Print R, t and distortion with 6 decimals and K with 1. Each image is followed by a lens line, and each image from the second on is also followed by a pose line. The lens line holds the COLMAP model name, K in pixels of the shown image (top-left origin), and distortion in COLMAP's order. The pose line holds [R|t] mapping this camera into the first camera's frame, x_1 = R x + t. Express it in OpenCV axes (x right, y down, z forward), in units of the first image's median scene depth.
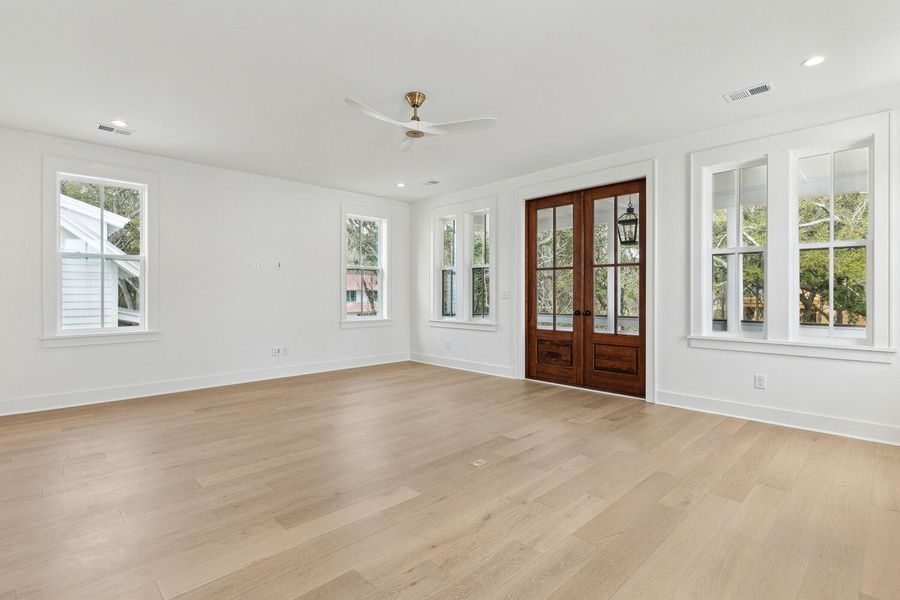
lens RADIAL K [[429.1, 0, 446.5], [0, 429.1, 298.5], [0, 0, 1]] dist [0.000361, -0.000594]
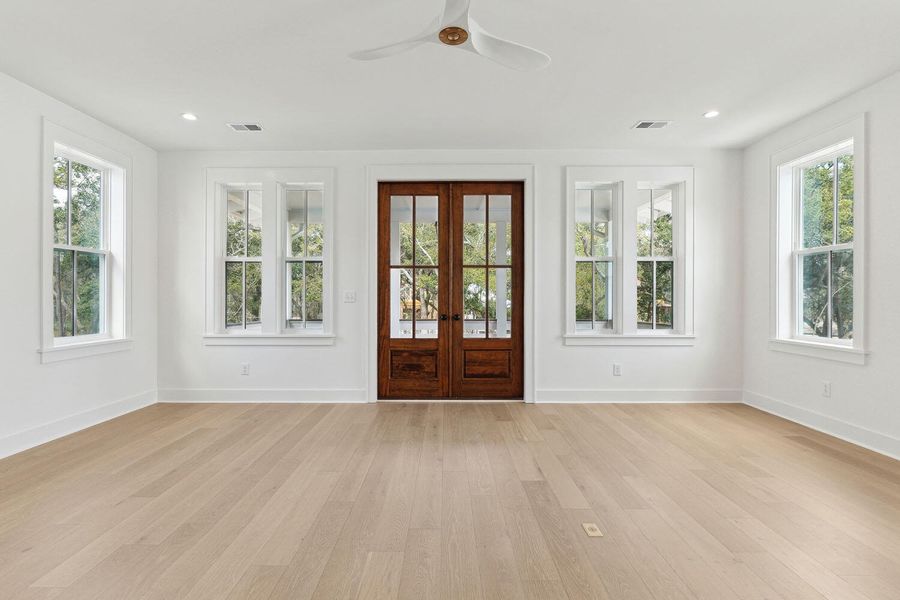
lens RADIAL K [[429.1, 0, 433.1], [0, 429.1, 299.9], [0, 0, 1]] dist [0.000361, -0.000594]
pose [[0.698245, -0.003814, 0.715848, -0.358980], [0.006344, 0.999980, -0.000860, -0.002780], [-0.715830, 0.005141, 0.698255, 0.392431]]
